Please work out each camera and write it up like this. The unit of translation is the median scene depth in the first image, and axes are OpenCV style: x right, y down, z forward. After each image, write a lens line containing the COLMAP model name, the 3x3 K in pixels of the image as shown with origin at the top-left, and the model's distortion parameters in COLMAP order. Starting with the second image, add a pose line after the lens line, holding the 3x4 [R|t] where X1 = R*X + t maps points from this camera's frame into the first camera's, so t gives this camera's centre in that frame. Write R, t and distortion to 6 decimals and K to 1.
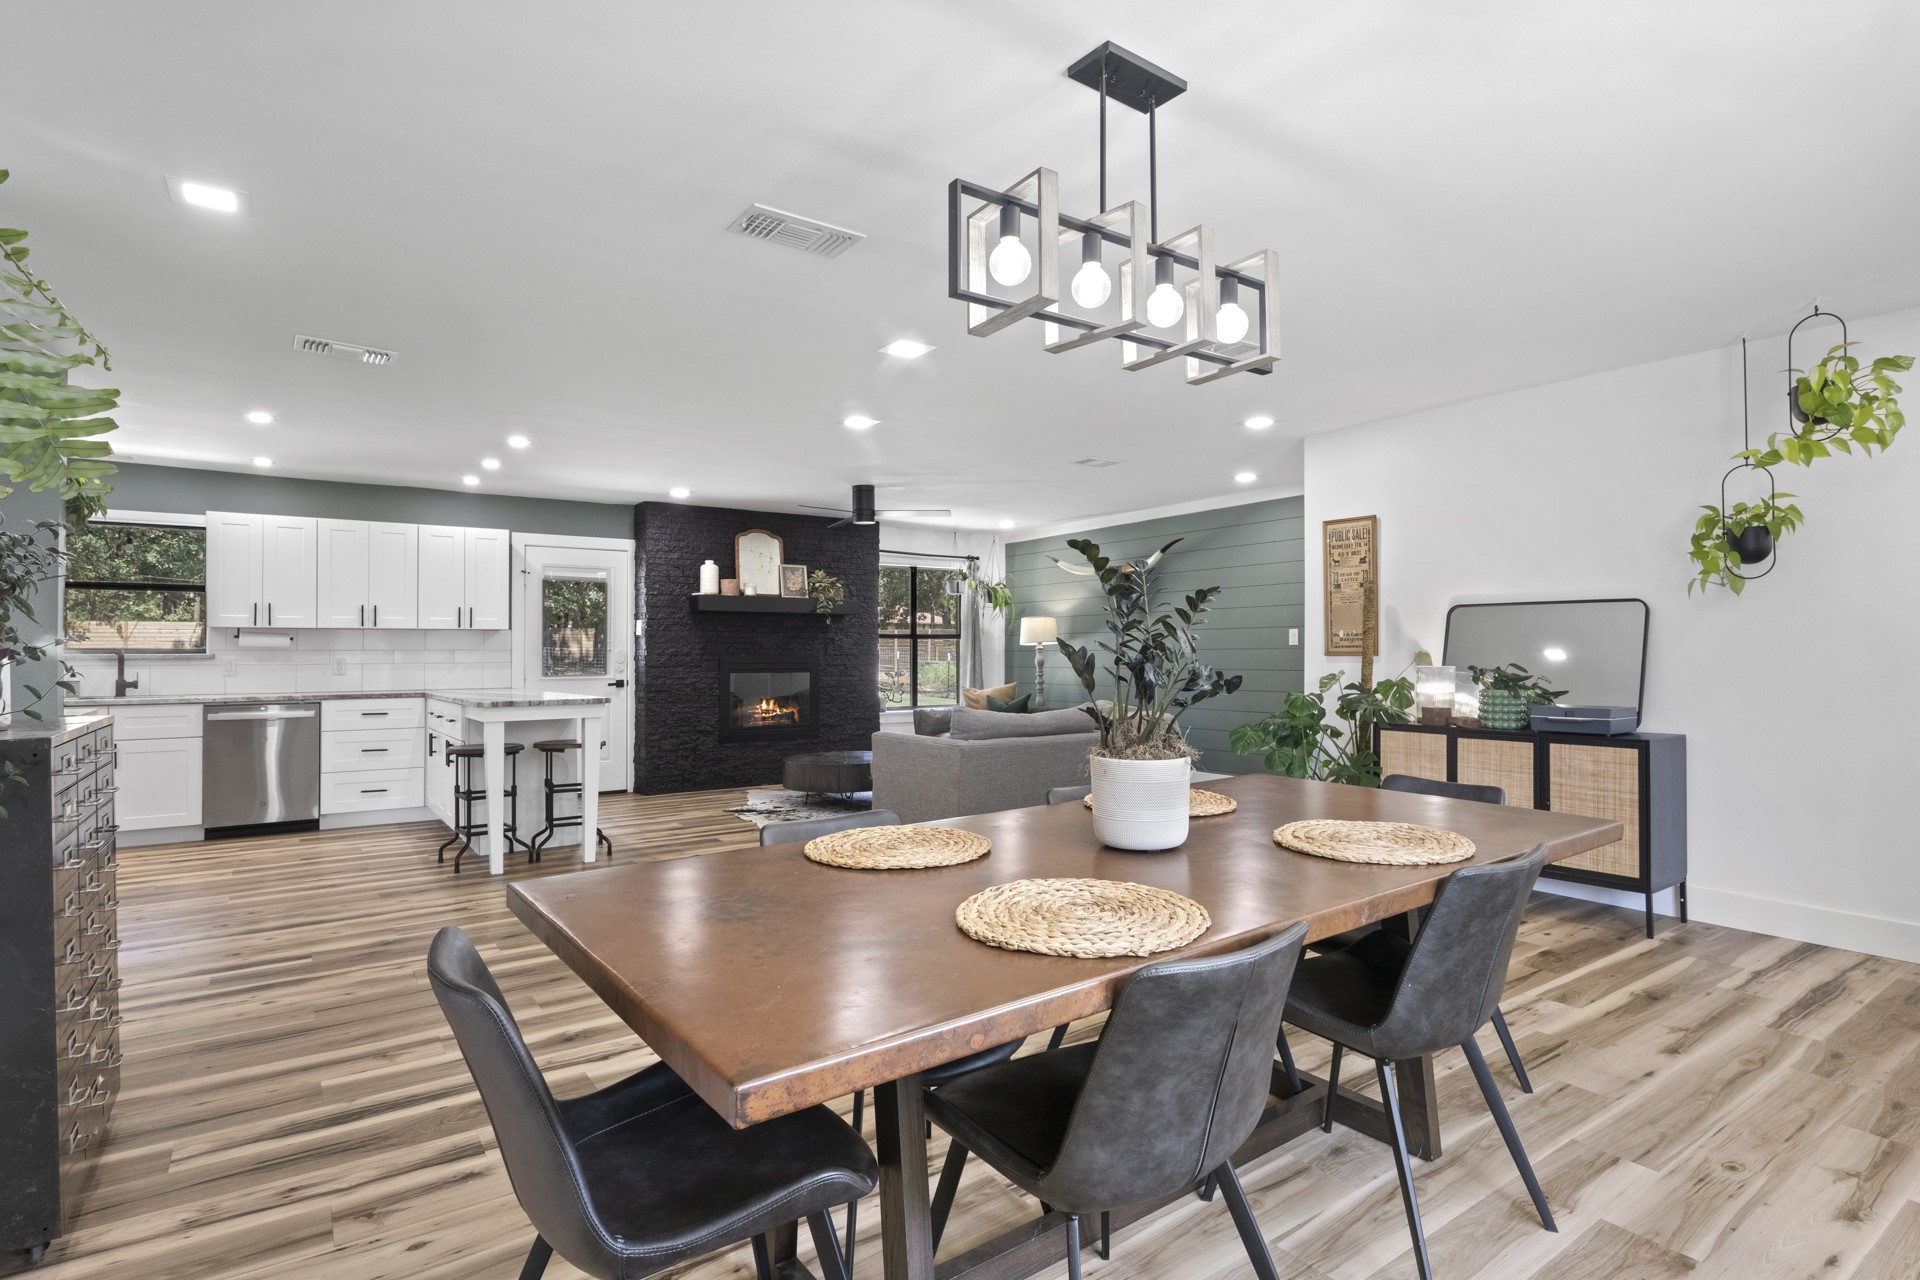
lens RADIAL K [[959.1, 0, 975.0], [0, 959.1, 636.9], [0, 0, 1]] dist [-0.001052, -0.006974]
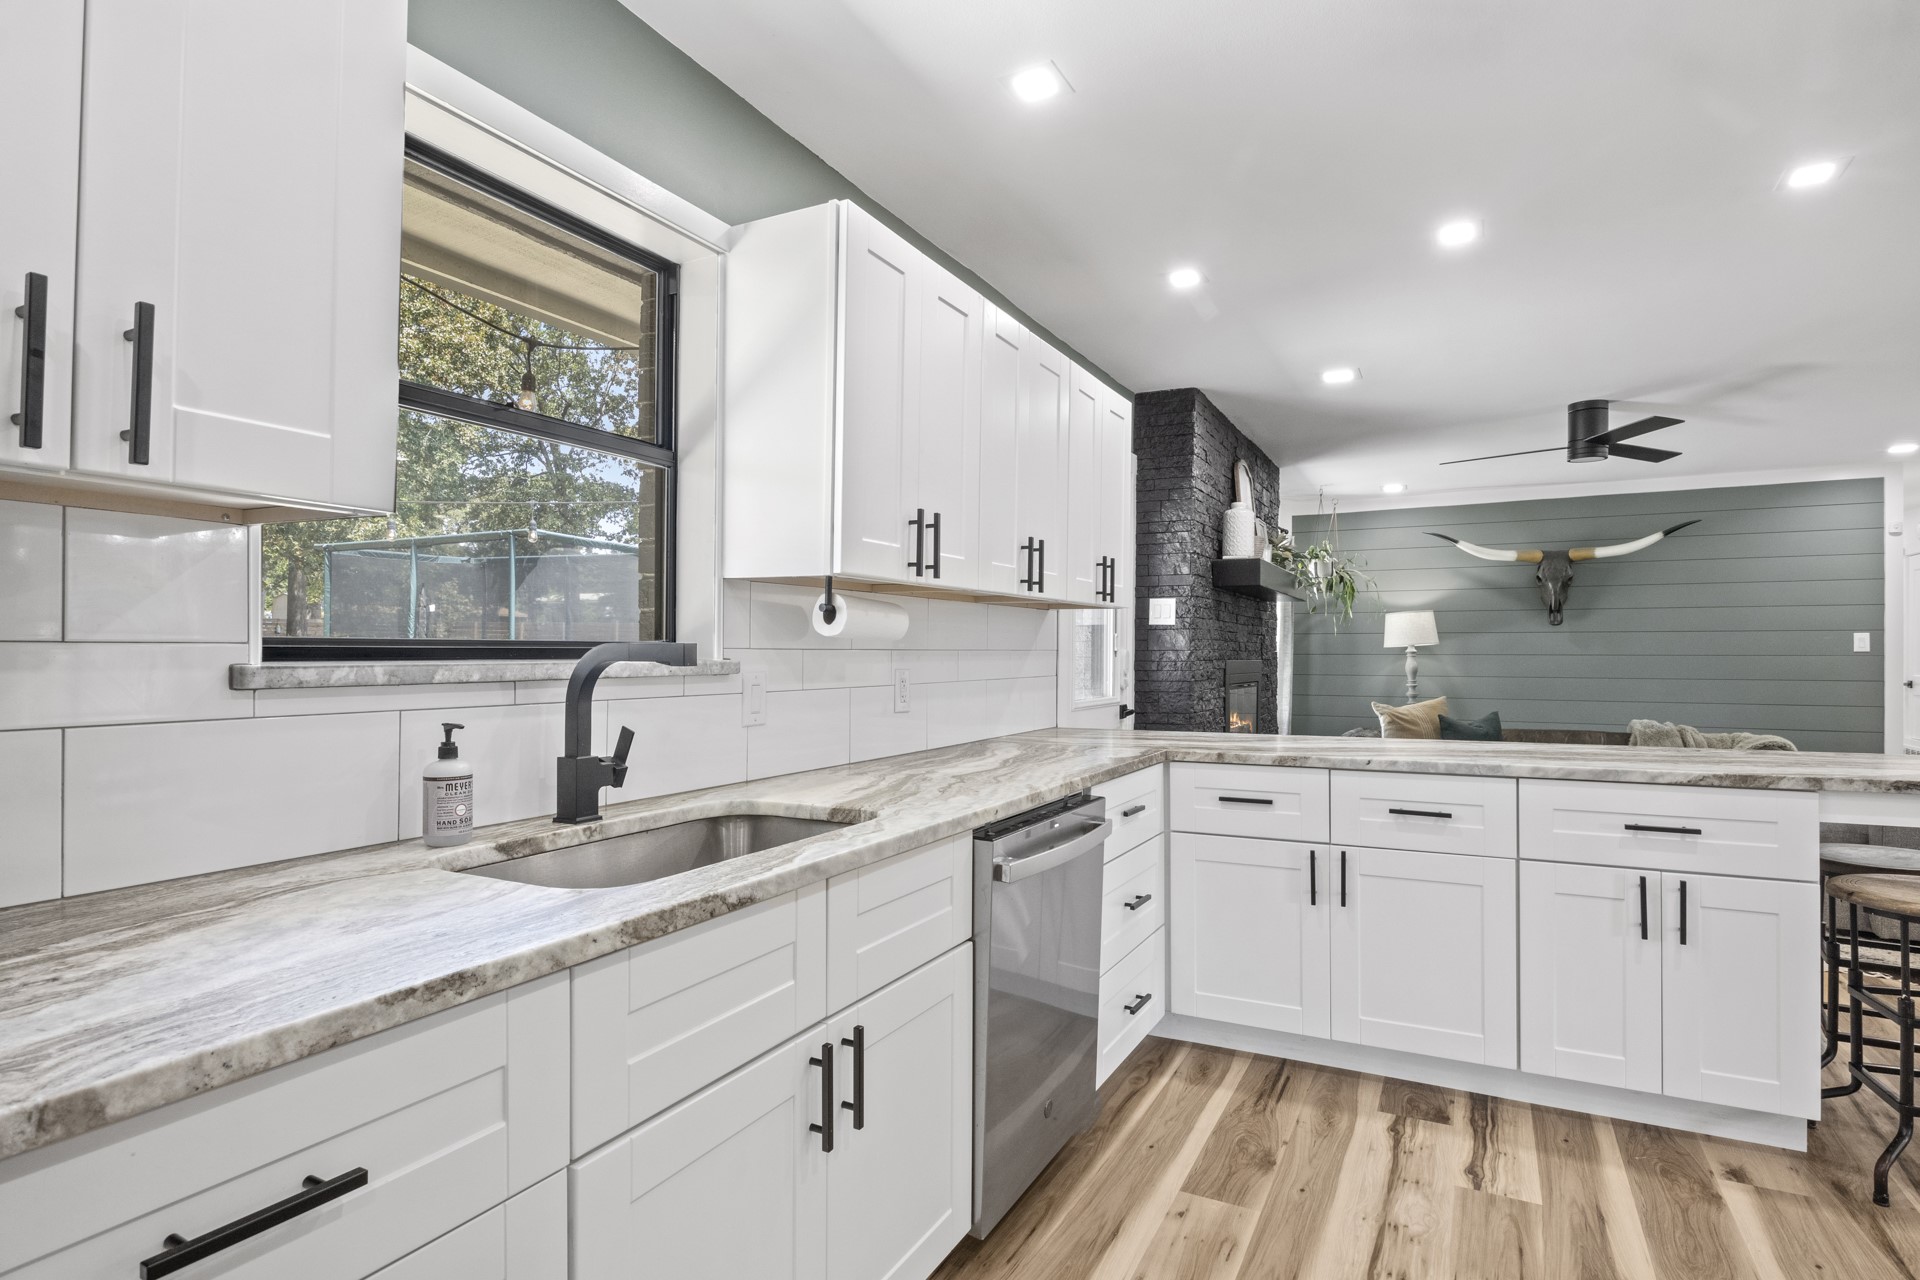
lens RADIAL K [[958.4, 0, 967.2], [0, 958.4, 651.6], [0, 0, 1]] dist [-0.000059, -0.006257]
pose [[0.893310, 0.007158, 0.449384, -0.698076], [-0.014807, 0.999799, 0.013509, 0.008073], [-0.449197, -0.018722, 0.893236, 0.542786]]
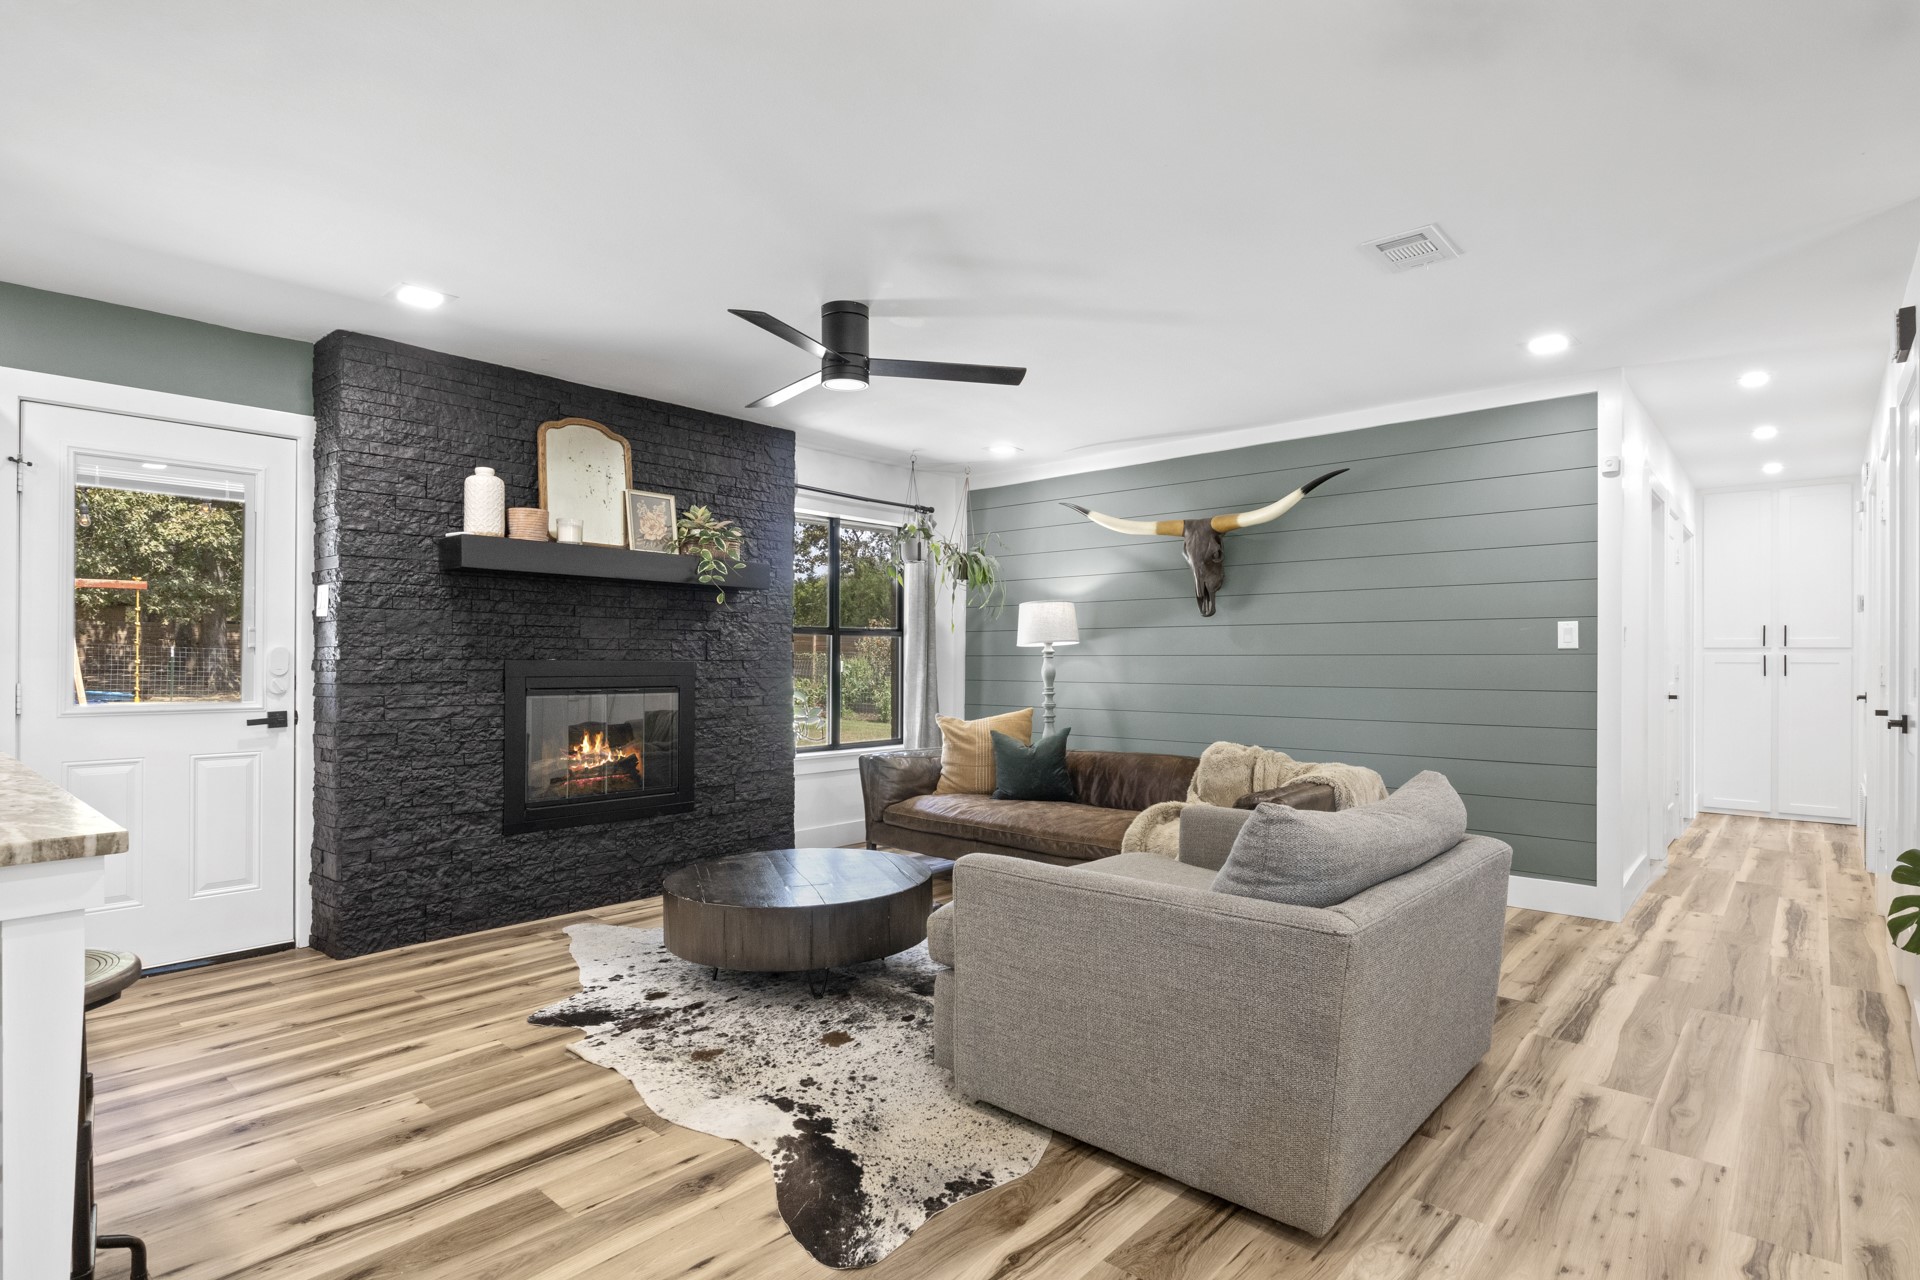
lens RADIAL K [[958.4, 0, 967.2], [0, 958.4, 651.6], [0, 0, 1]] dist [-0.000059, -0.006257]
pose [[0.973344, 0.007031, 0.229244, -0.148389], [-0.009434, 0.999911, 0.009387, 0.007707], [-0.229158, -0.011300, 0.973324, 0.464748]]
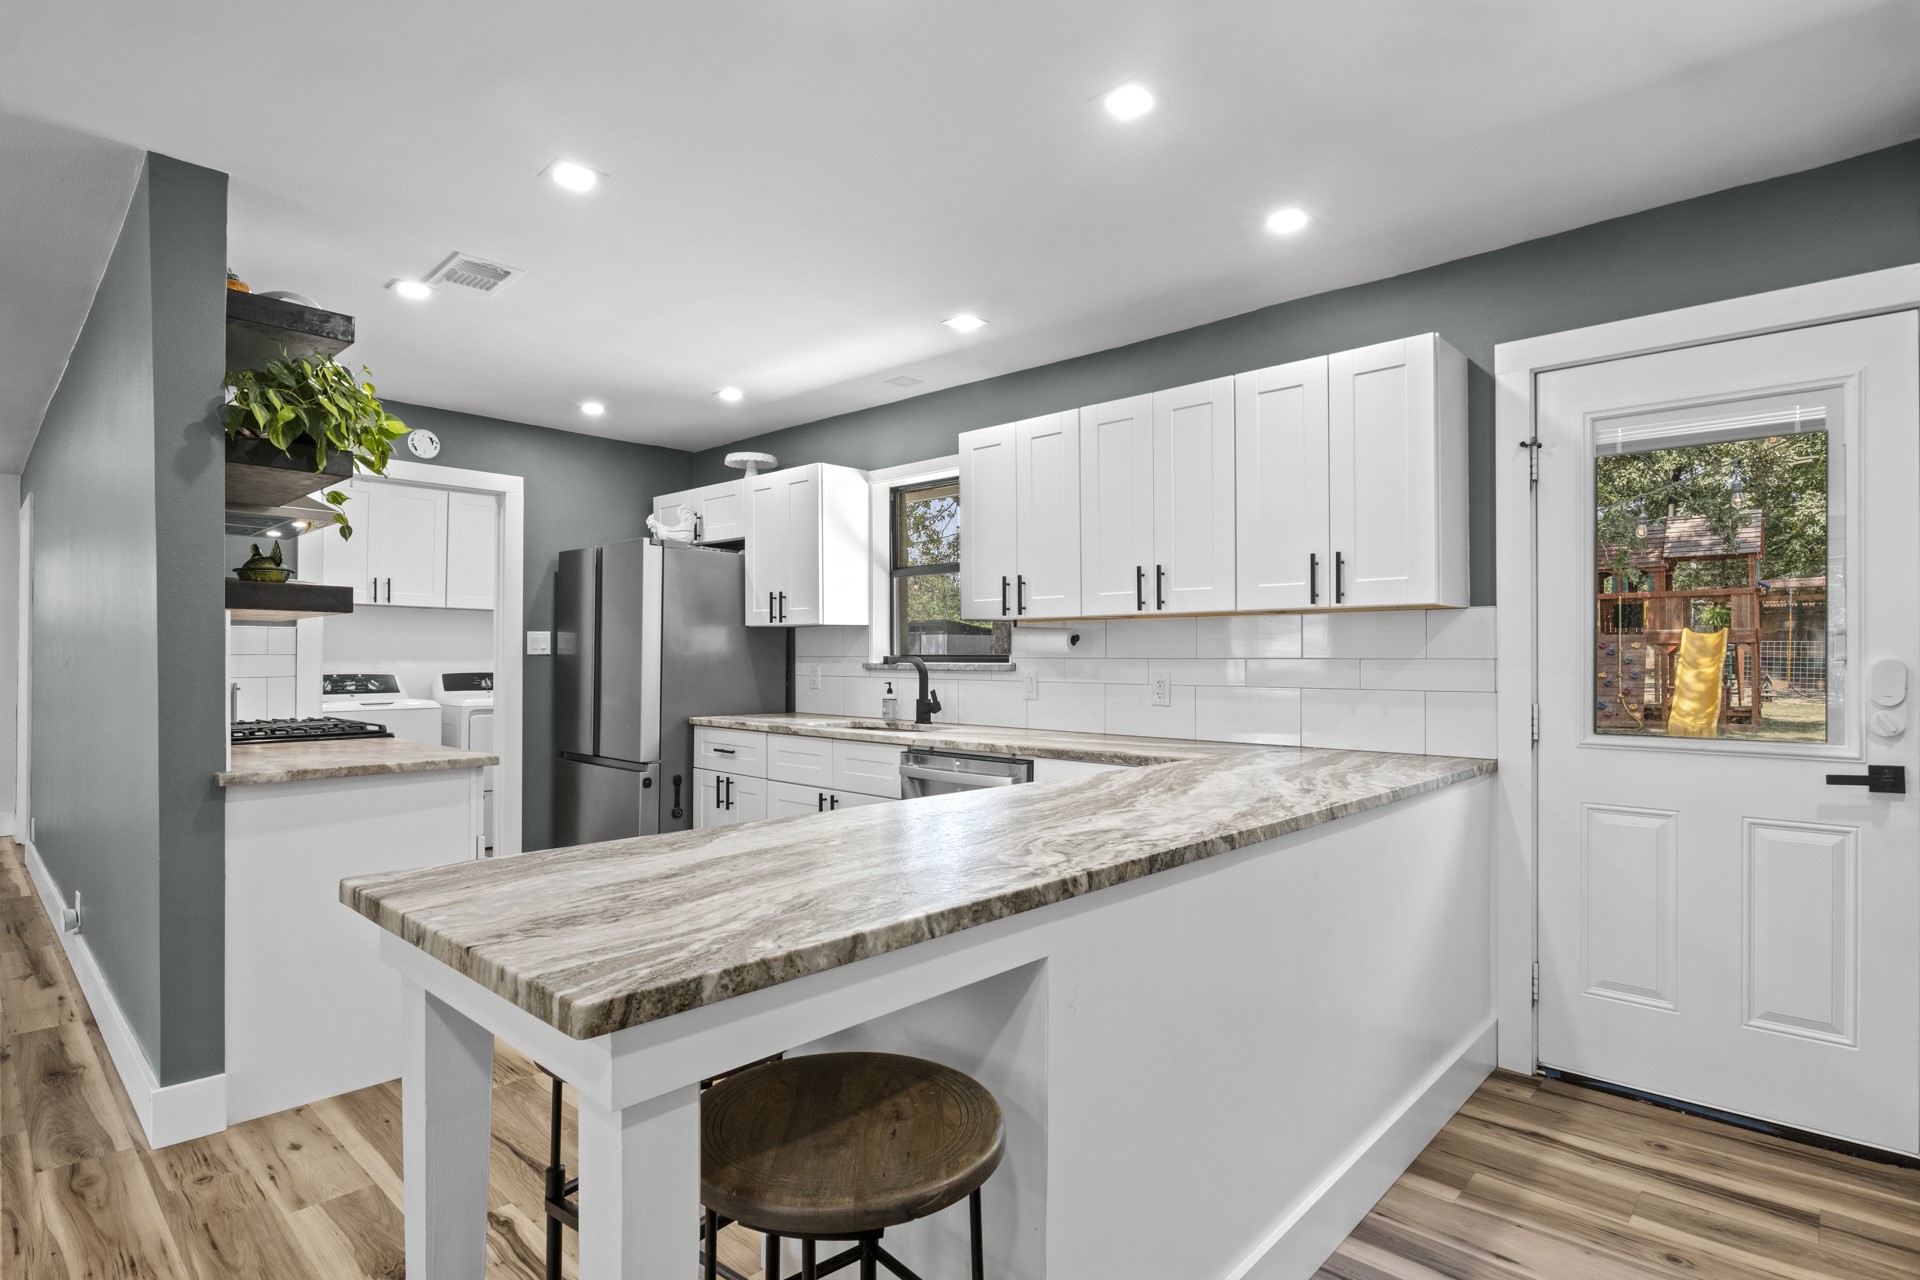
lens RADIAL K [[958.4, 0, 967.2], [0, 958.4, 651.6], [0, 0, 1]] dist [-0.000059, -0.006257]
pose [[0.205508, 0.001491, -0.978654, -0.149339], [0.014425, 0.999886, 0.004553, 0.005481], [0.978549, -0.015053, 0.205463, 0.673655]]
